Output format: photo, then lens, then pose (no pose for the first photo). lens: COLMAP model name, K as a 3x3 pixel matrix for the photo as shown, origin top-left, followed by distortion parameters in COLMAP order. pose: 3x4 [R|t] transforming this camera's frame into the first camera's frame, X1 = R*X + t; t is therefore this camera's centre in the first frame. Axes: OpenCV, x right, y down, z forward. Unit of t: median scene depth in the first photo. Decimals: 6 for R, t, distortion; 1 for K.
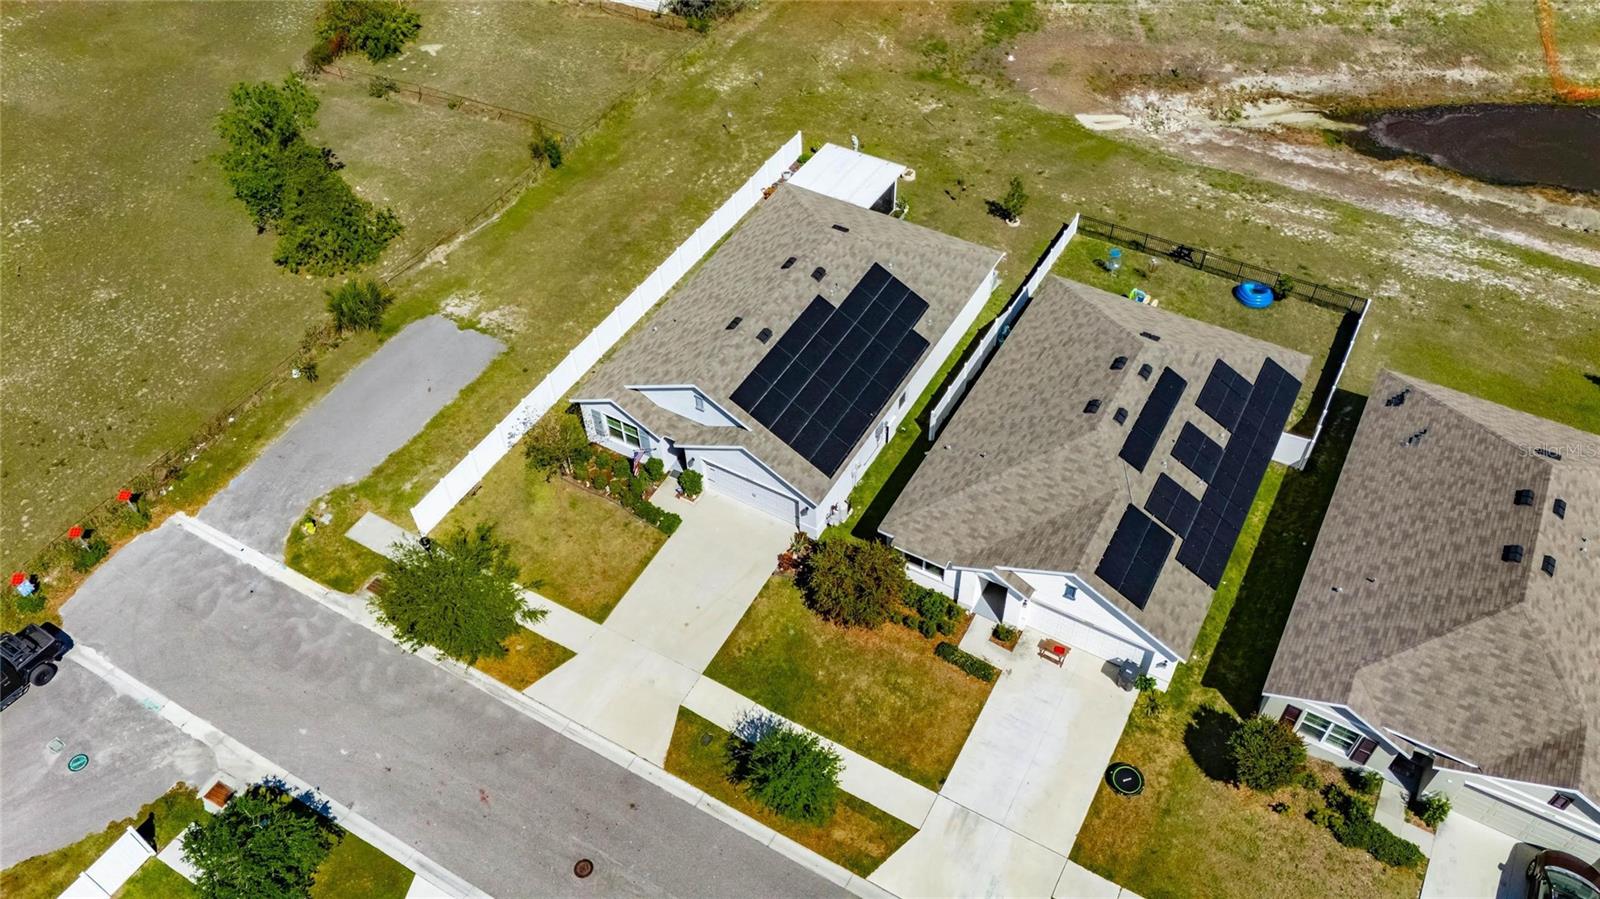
lens RADIAL K [[1178.0, 0, 803.9], [0, 1178.0, 450.4], [0, 0, 1]] dist [0.070895, -0.068597]
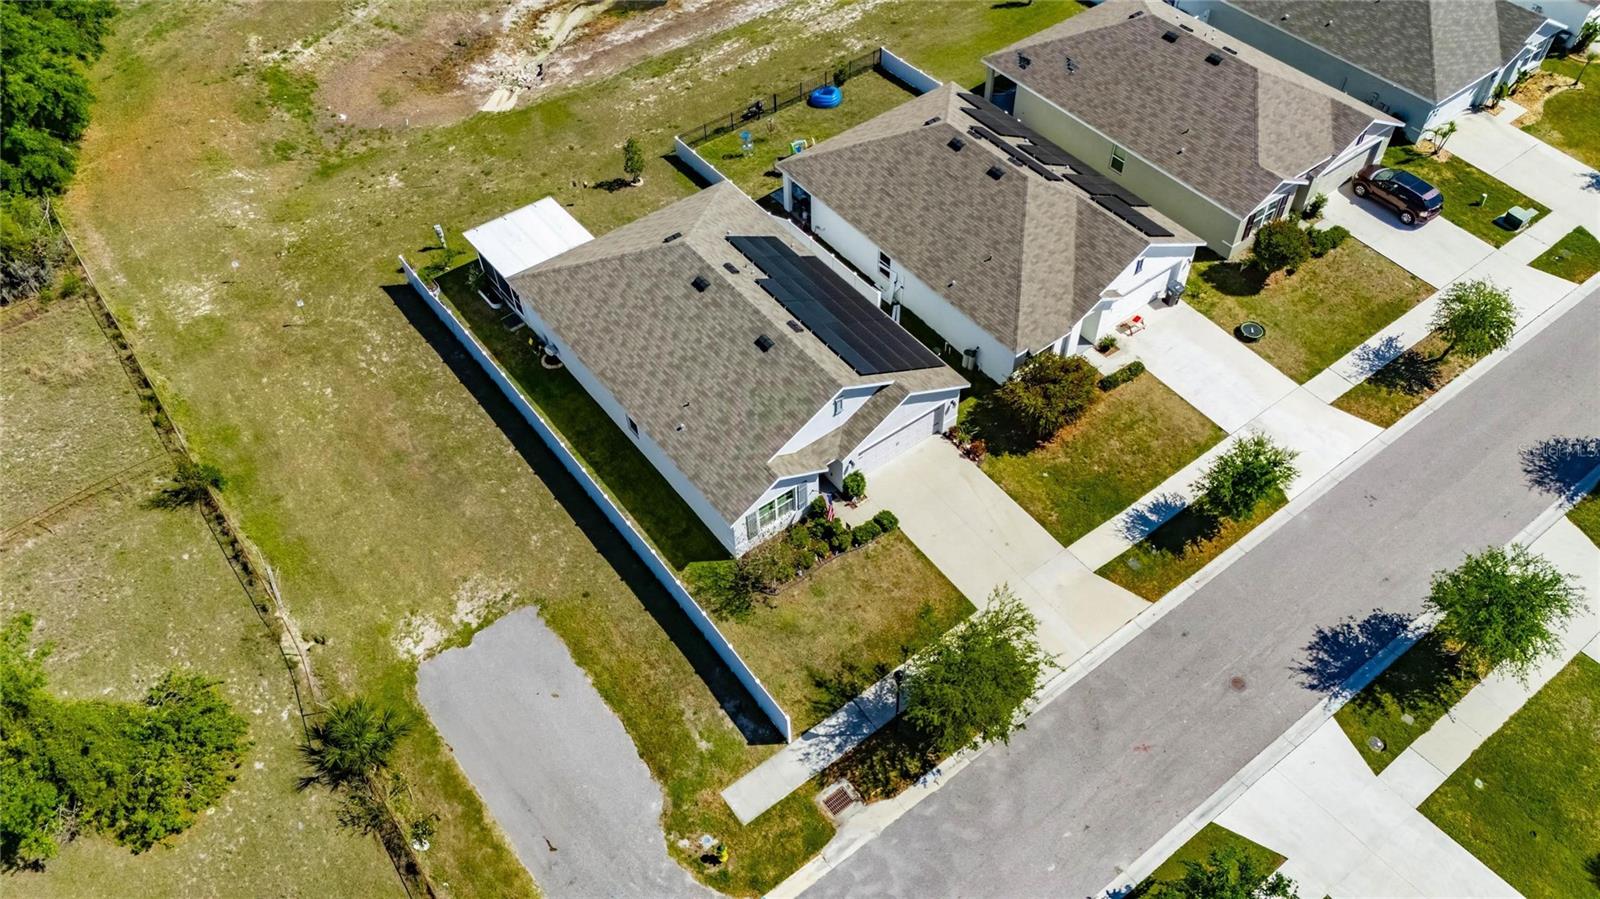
lens RADIAL K [[1178.0, 0, 806.2], [0, 1178.0, 453.5], [0, 0, 1]] dist [0.070895, -0.068597]
pose [[0.392358, -0.687088, 0.611527, -0.681293], [0.684293, 0.662311, 0.305102, -0.311319], [-0.614653, 0.298755, 0.730032, 0.300964]]
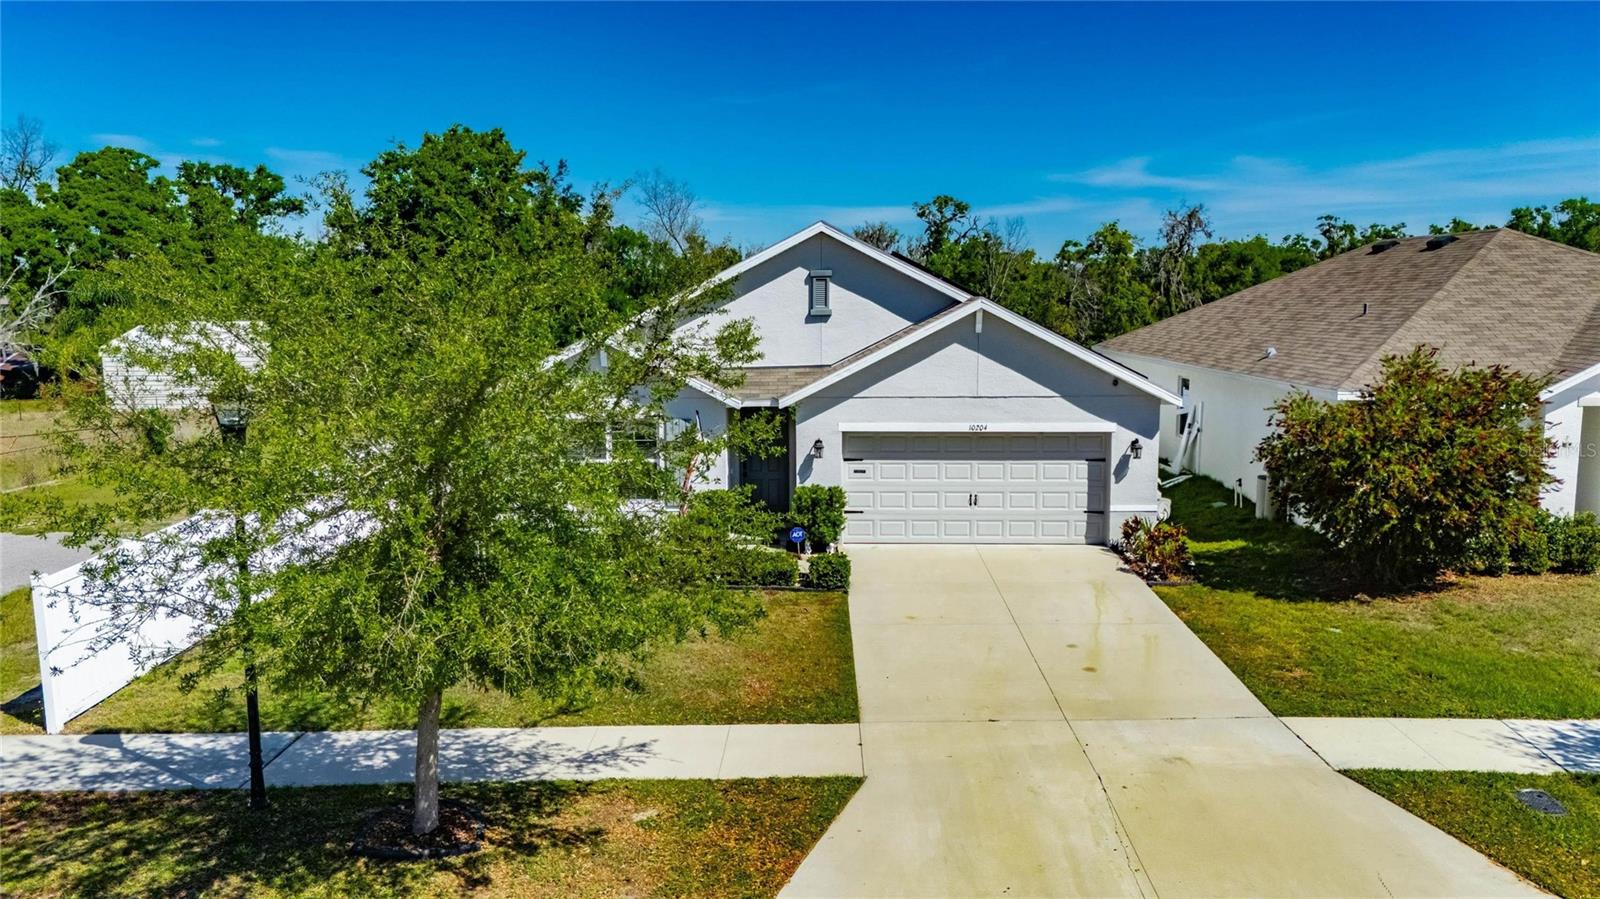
lens RADIAL K [[1178.0, 0, 808.5], [0, 1178.0, 458.5], [0, 0, 1]] dist [0.070895, -0.068597]
pose [[0.868957, -0.052130, 0.492134, -0.295939], [0.355161, 0.758209, -0.546790, 0.232239], [-0.344636, 0.649924, 0.677366, 0.701226]]
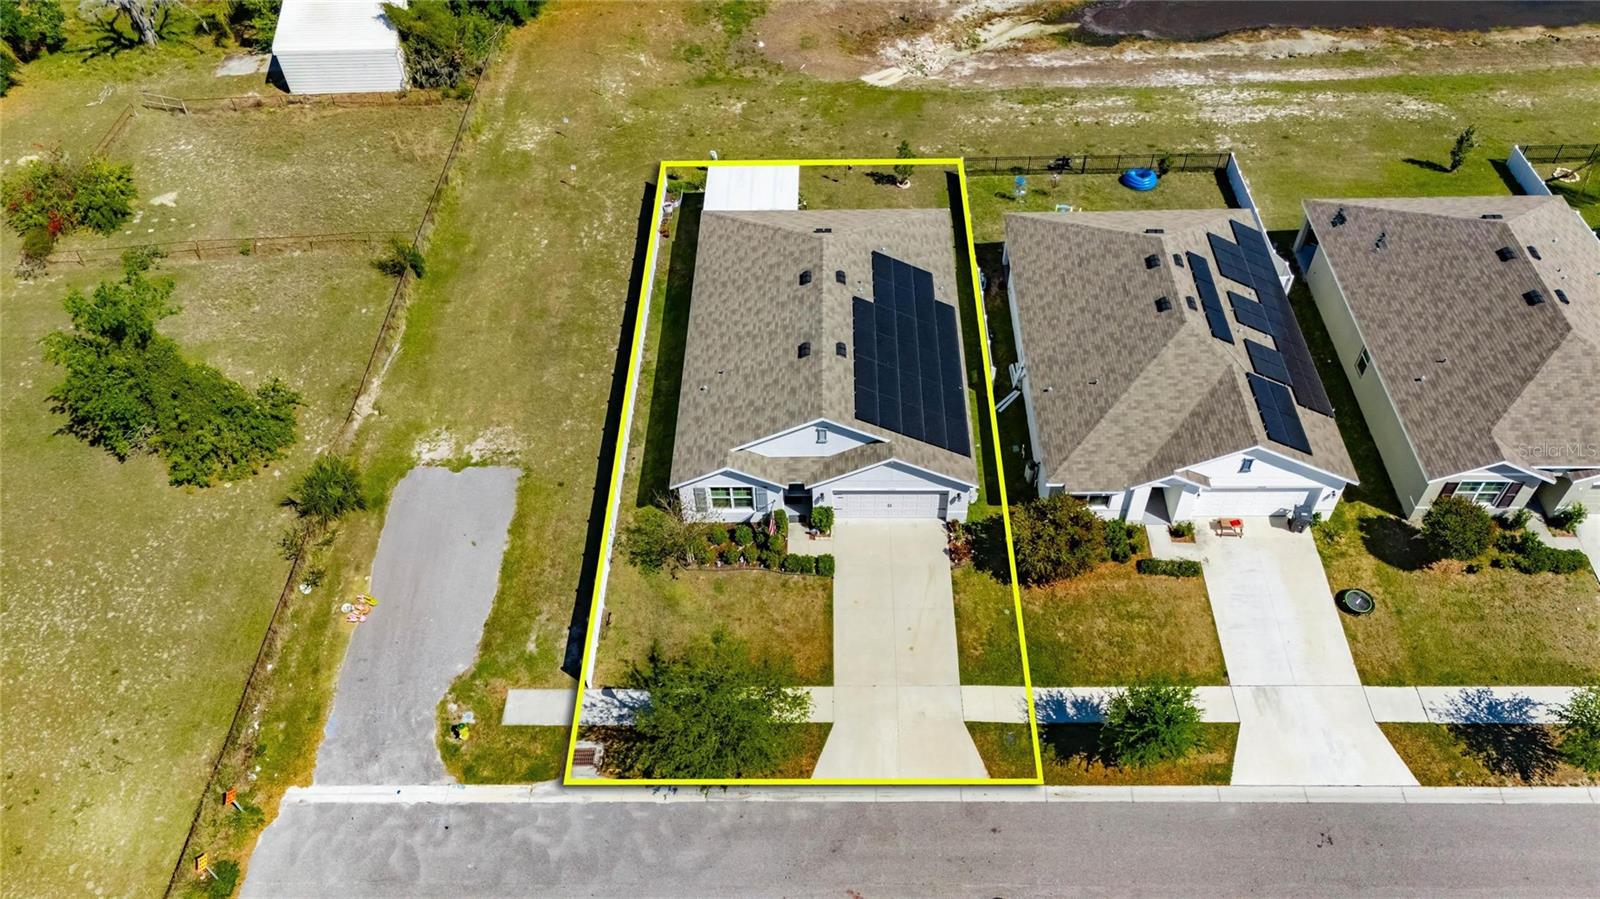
lens RADIAL K [[1178.0, 0, 804.8], [0, 1178.0, 451.1], [0, 0, 1]] dist [0.070895, -0.068597]
pose [[0.873867, -0.360818, 0.325833, -0.398004], [0.361975, 0.930295, 0.059383, -0.086151], [-0.324547, 0.066050, 0.943560, 0.088165]]
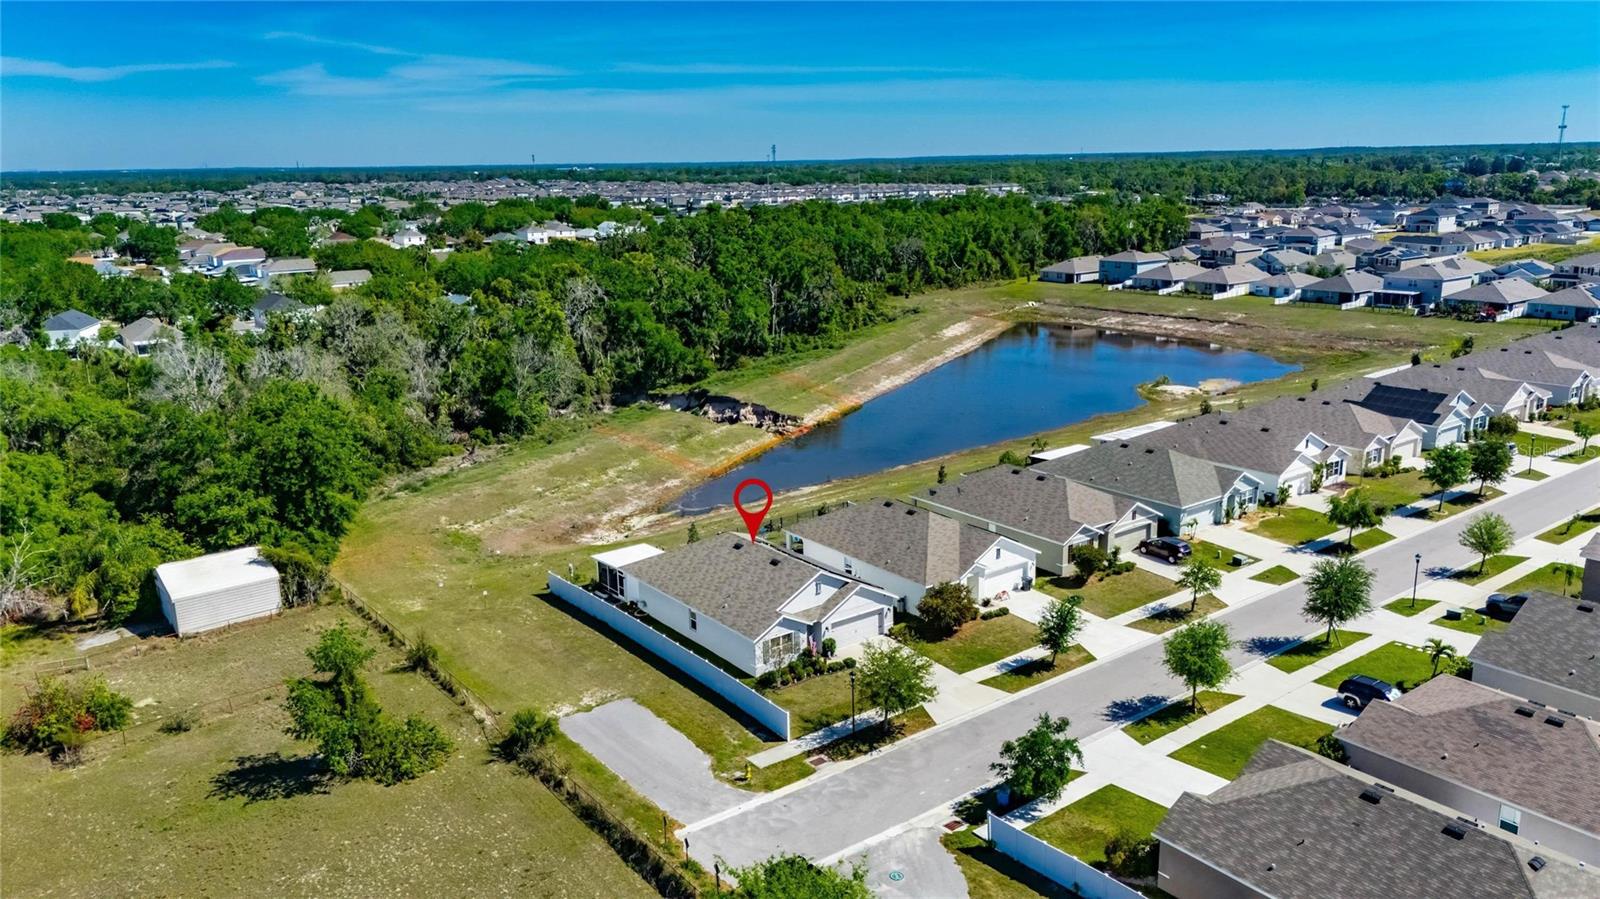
lens RADIAL K [[1178.0, 0, 806.7], [0, 1178.0, 451.1], [0, 0, 1]] dist [0.070895, -0.068597]
pose [[0.390427, -0.210856, 0.896162, -1.456518], [0.684478, 0.717459, -0.129394, 0.022609], [-0.615676, 0.663922, 0.424442, 0.168199]]
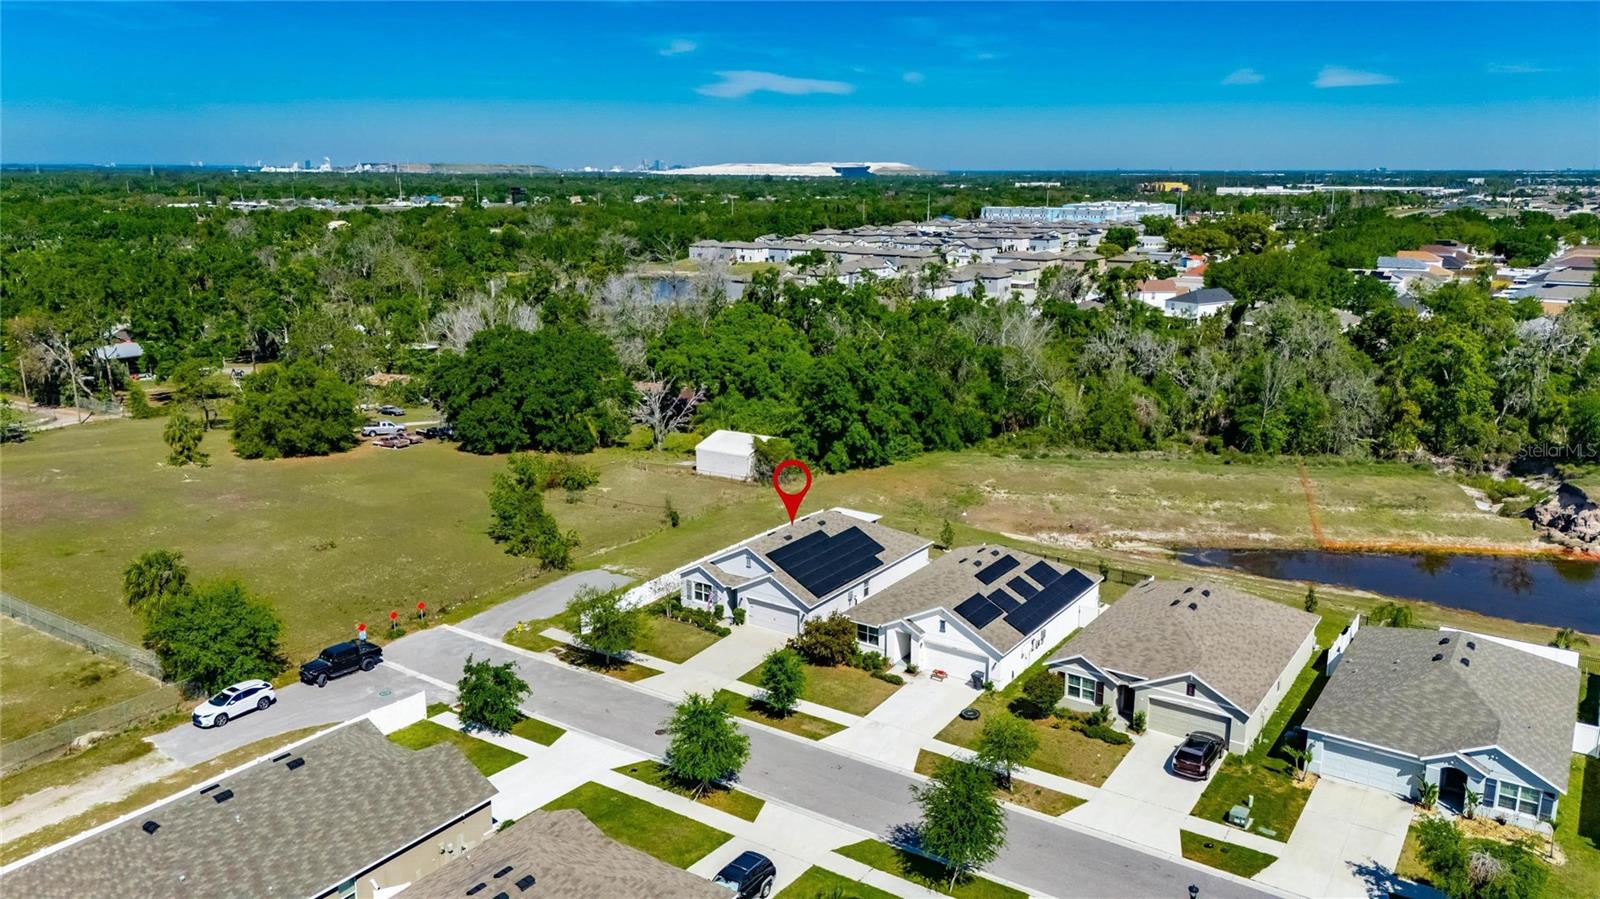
lens RADIAL K [[1178.0, 0, 801.6], [0, 1178.0, 436.8], [0, 0, 1]] dist [0.070895, -0.068597]
pose [[0.996716, 0.036725, -0.072177, 0.108468], [-0.071177, 0.822379, -0.564469, 0.767625], [0.038627, 0.567753, 0.822292, -0.553705]]
